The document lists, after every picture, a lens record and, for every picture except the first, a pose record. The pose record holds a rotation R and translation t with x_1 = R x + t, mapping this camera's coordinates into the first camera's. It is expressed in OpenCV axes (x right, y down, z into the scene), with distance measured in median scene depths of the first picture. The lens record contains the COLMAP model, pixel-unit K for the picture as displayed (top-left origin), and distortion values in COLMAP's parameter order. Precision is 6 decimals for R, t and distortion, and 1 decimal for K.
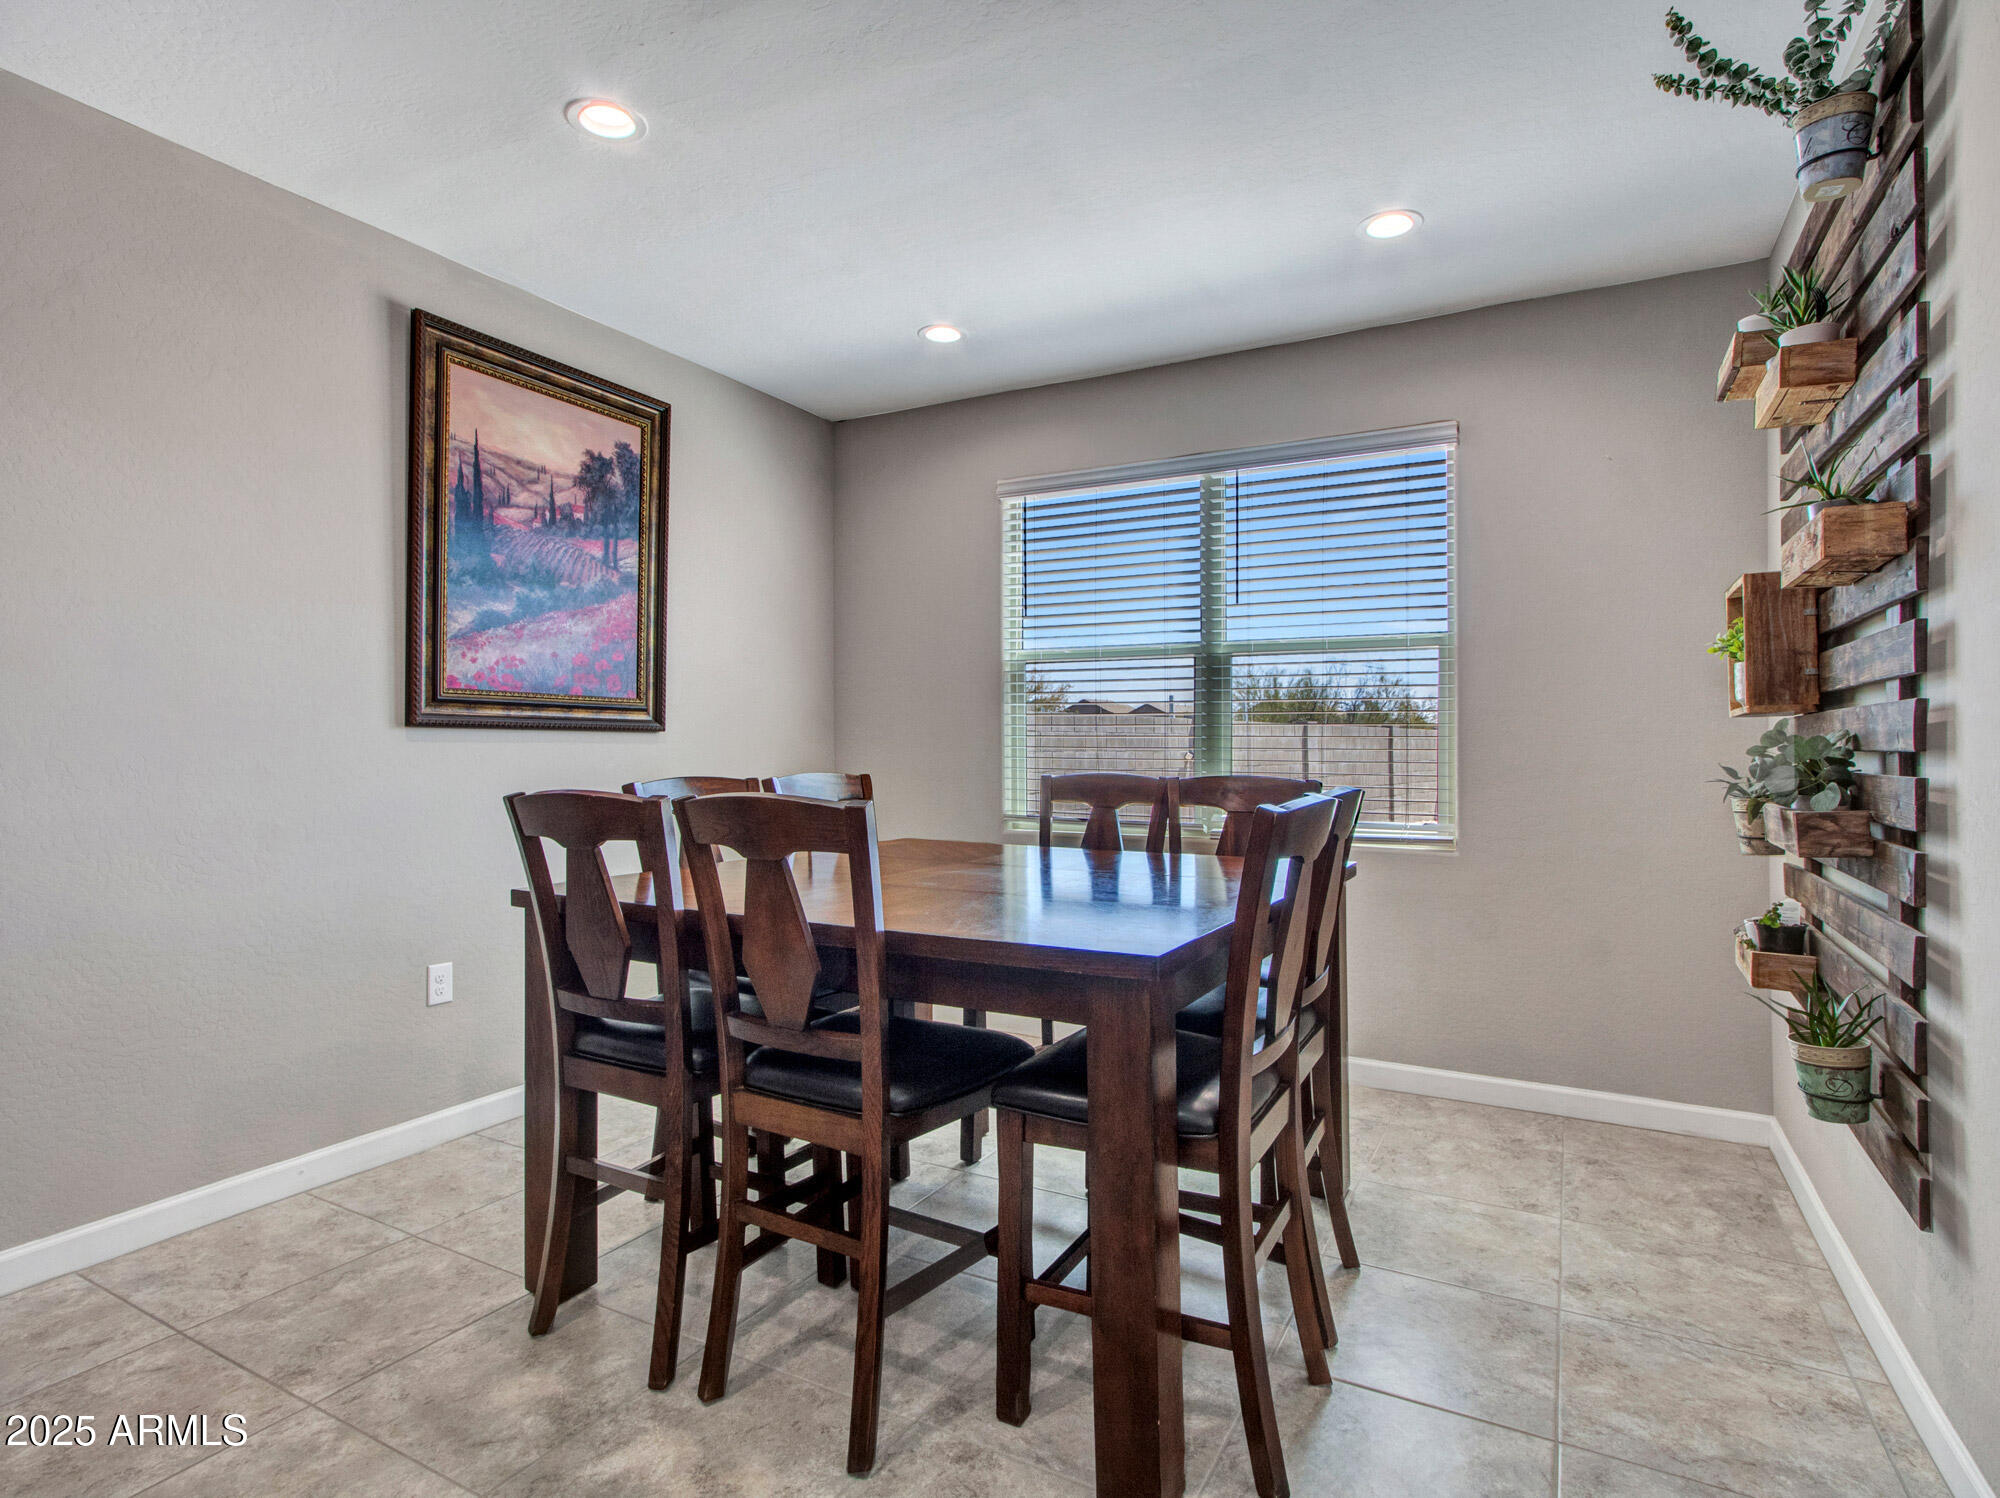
lens RADIAL K [[1074.9, 0, 1025.3], [0, 1074.9, 754.6], [0, 0, 1]] dist [-0.029455, 0.000721]
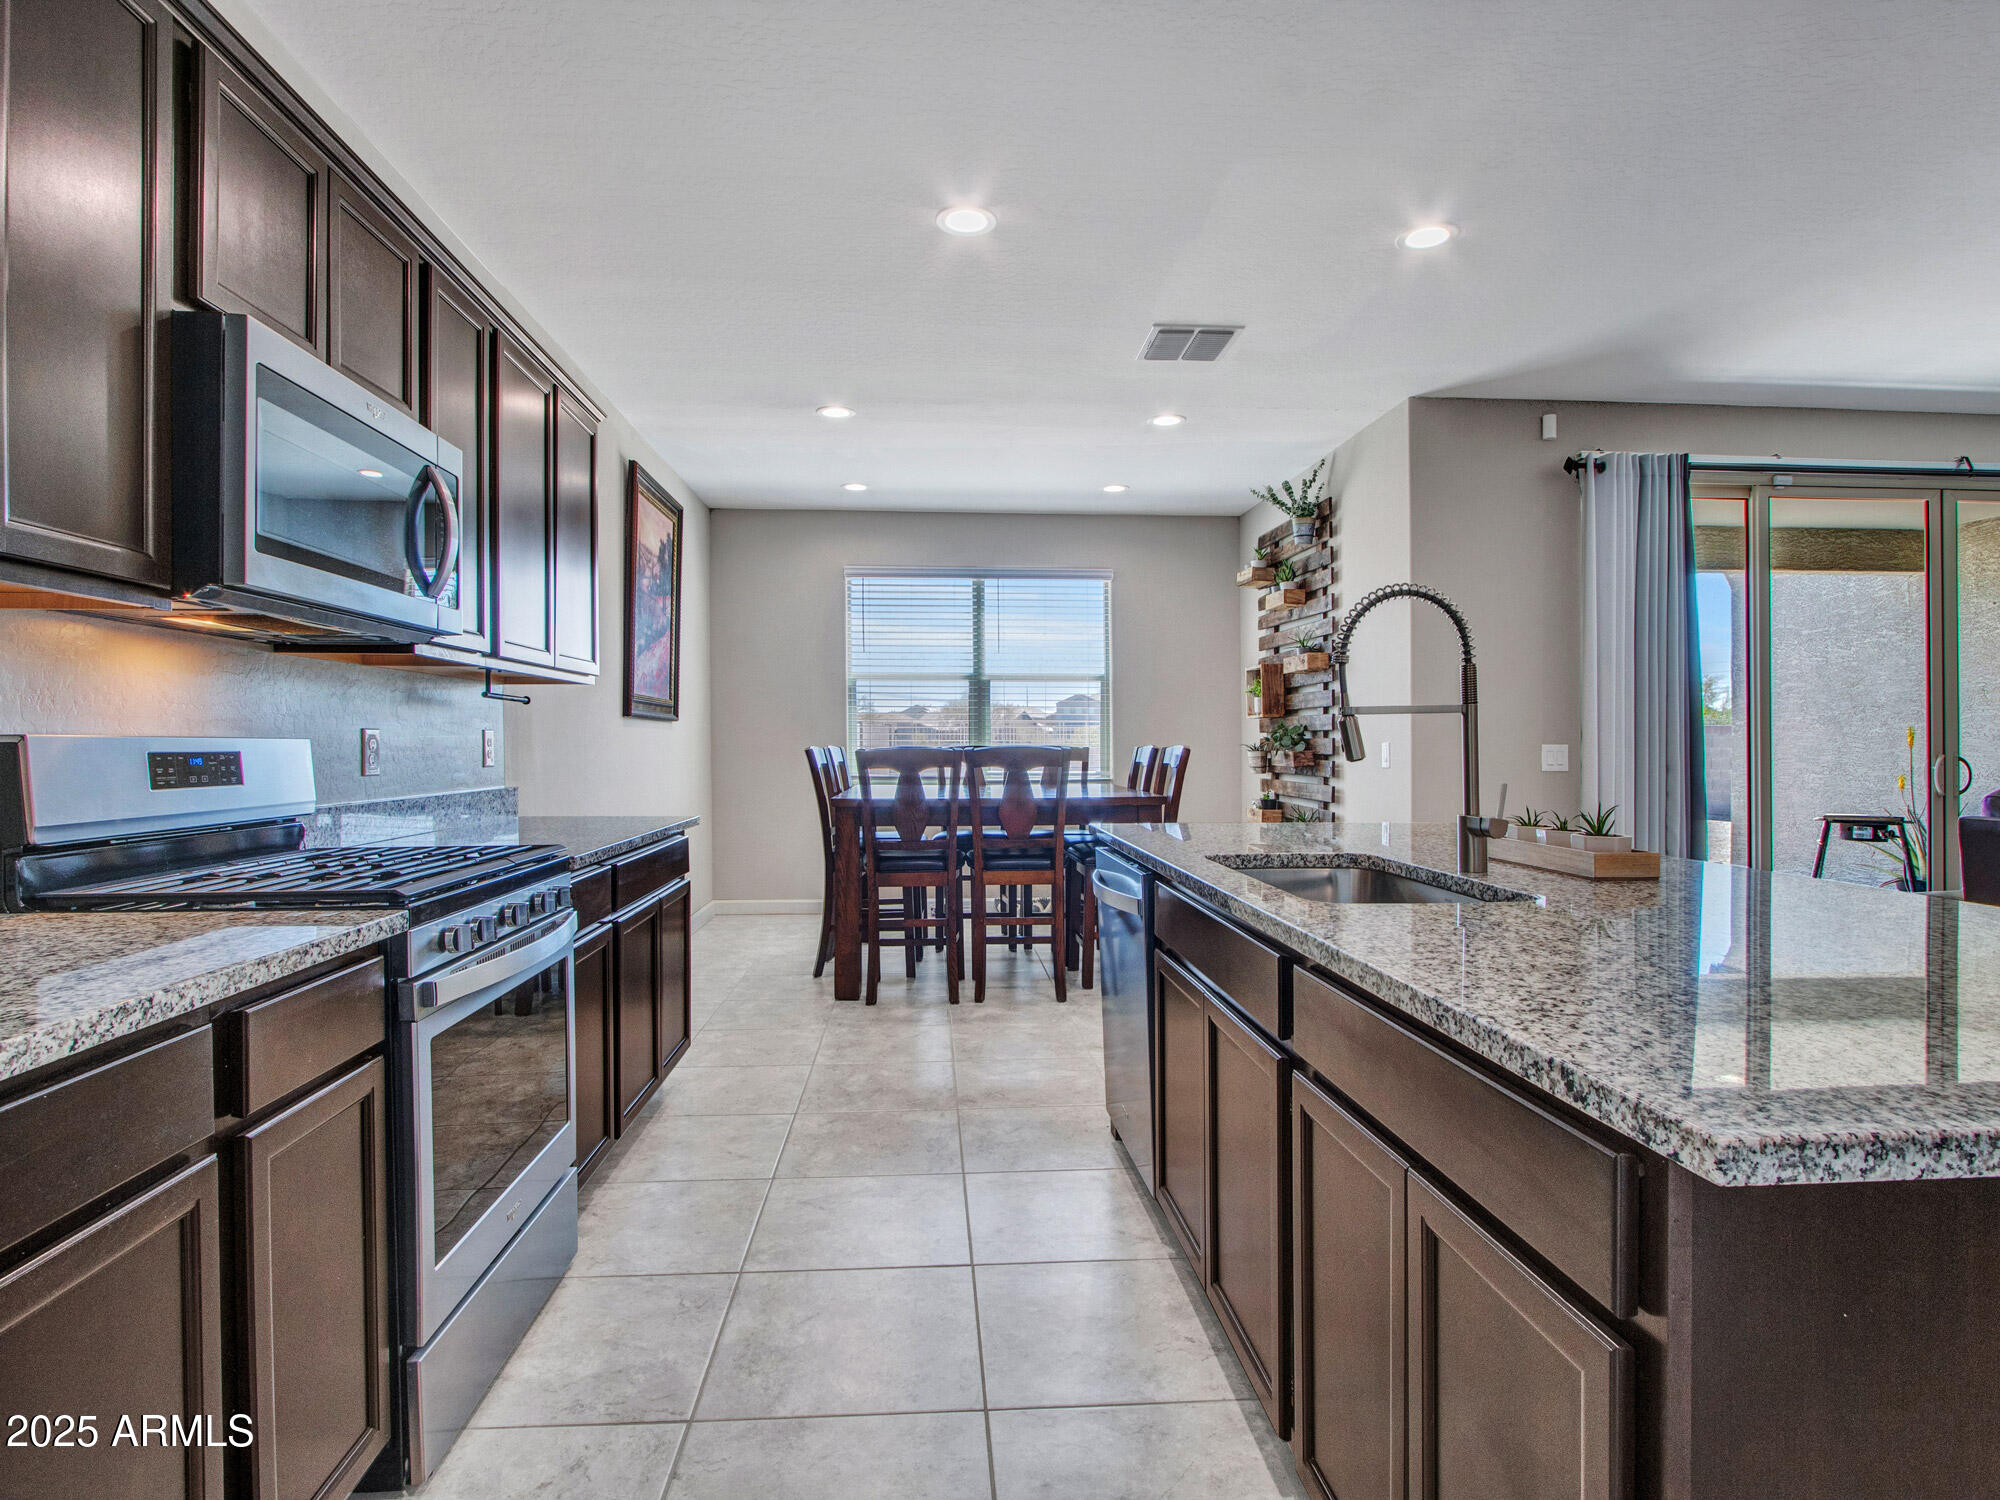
lens RADIAL K [[1058.7, 0, 1004.3], [0, 1058.7, 759.2], [0, 0, 1]] dist [-0.016402, 0.001536]
pose [[0.843459, -0.012238, 0.537055, -0.911817], [0.006371, 0.999898, 0.012780, 0.019924], [-0.537156, -0.007358, 0.843451, -0.629160]]
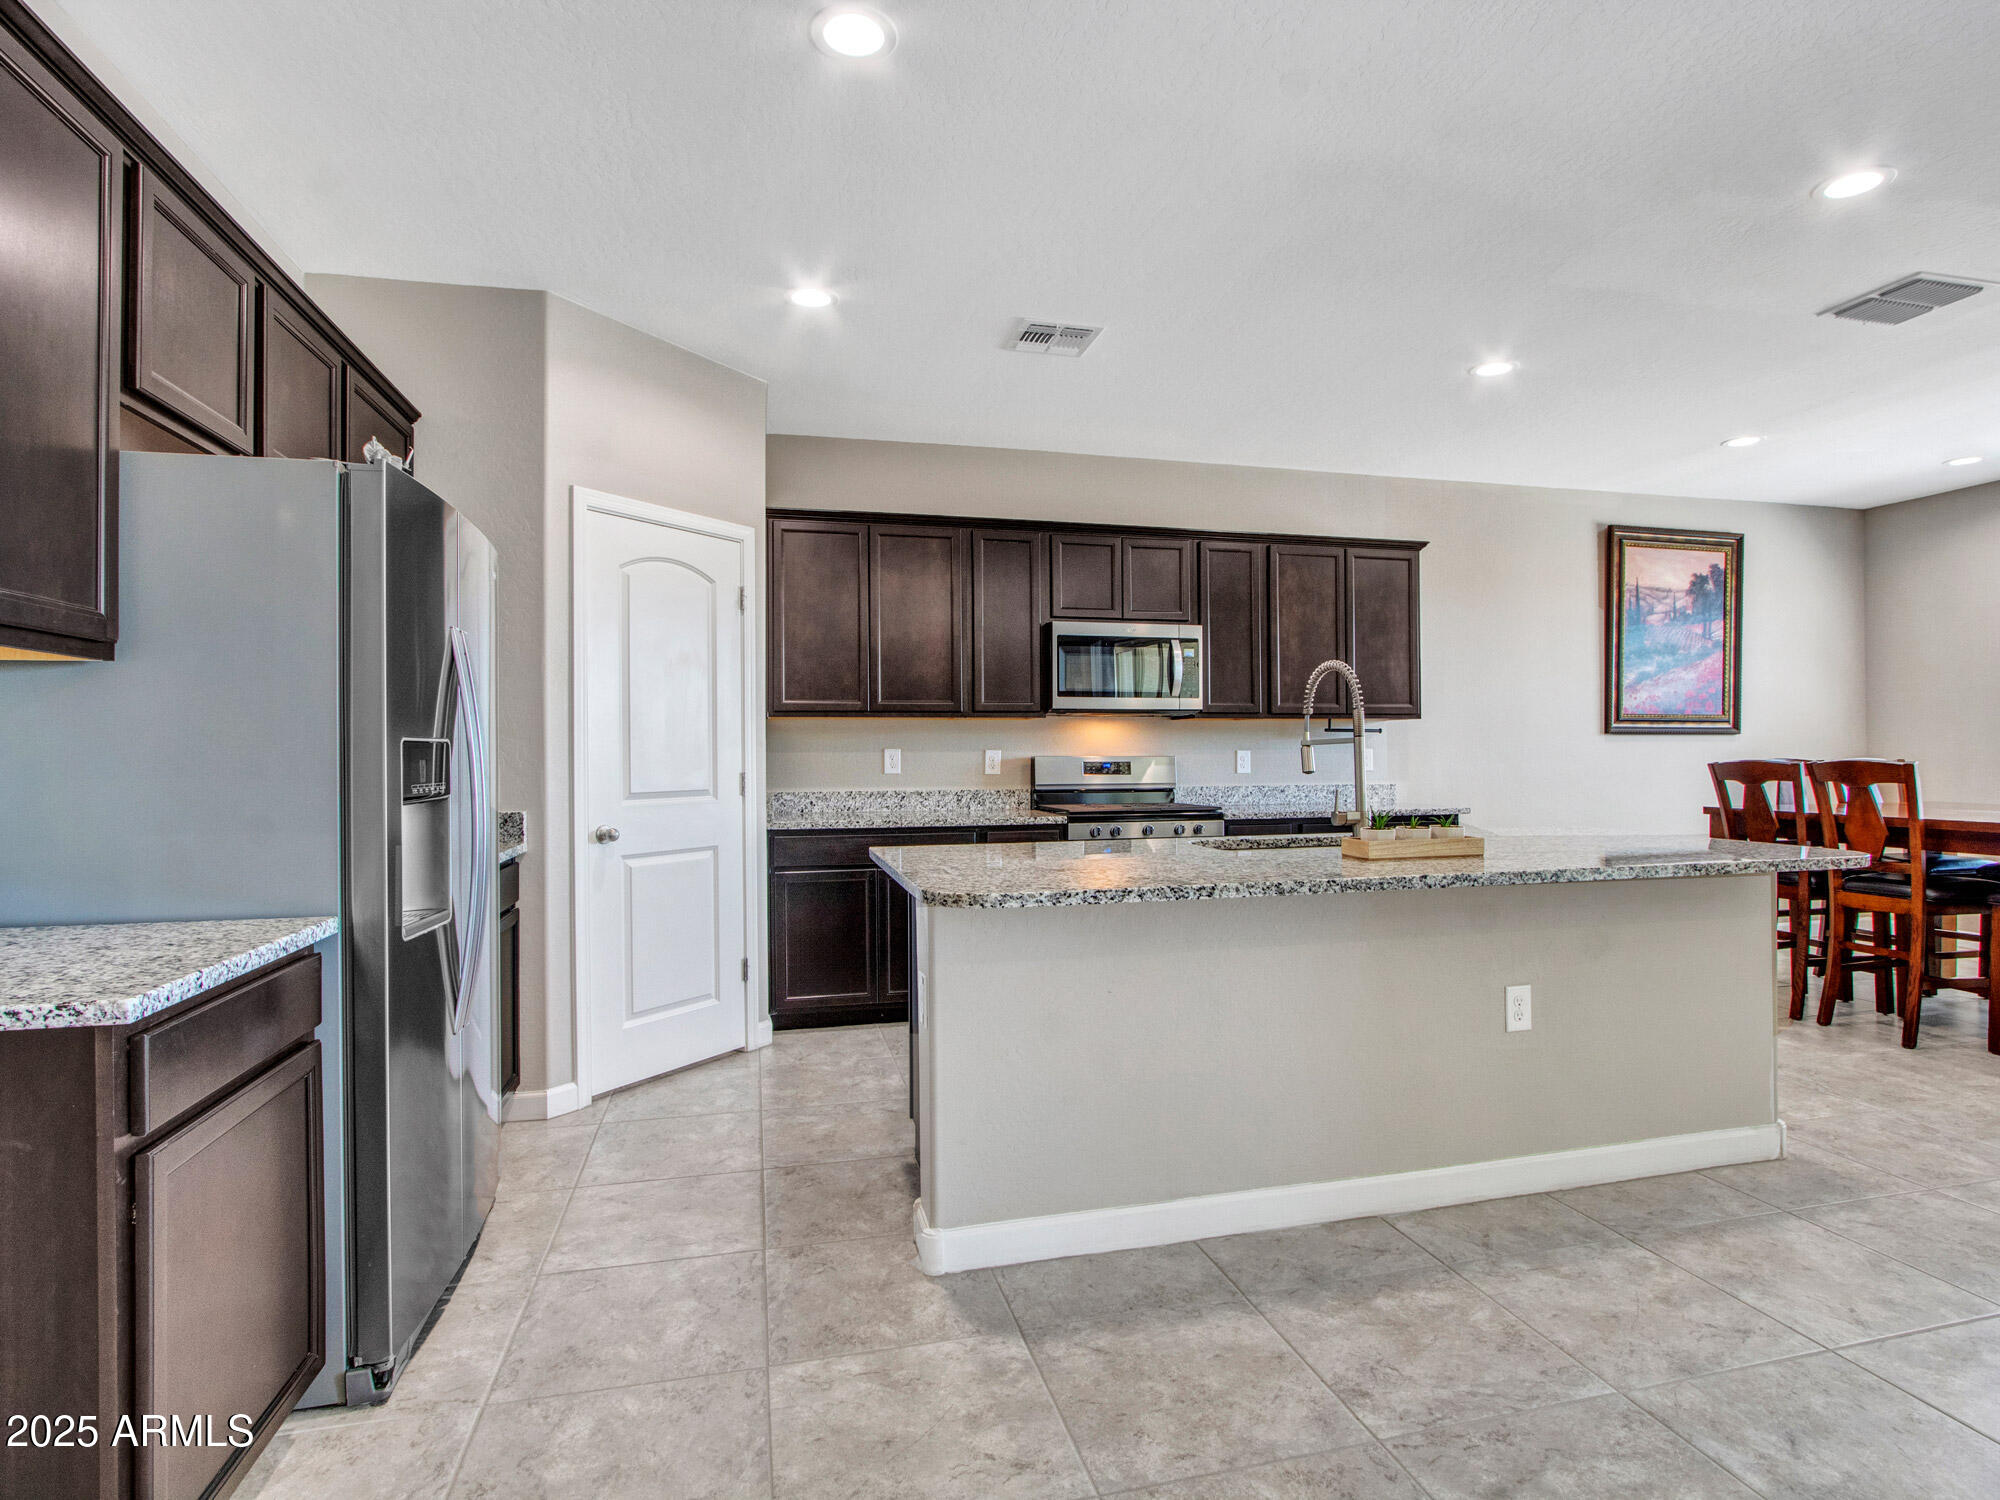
lens RADIAL K [[1058.7, 0, 1004.3], [0, 1058.7, 759.2], [0, 0, 1]] dist [-0.016402, 0.001536]
pose [[0.673041, -0.001877, -0.739603, 0.112009], [0.003133, 0.999995, 0.000313, 0.015576], [0.739599, -0.002528, 0.673043, -1.096859]]
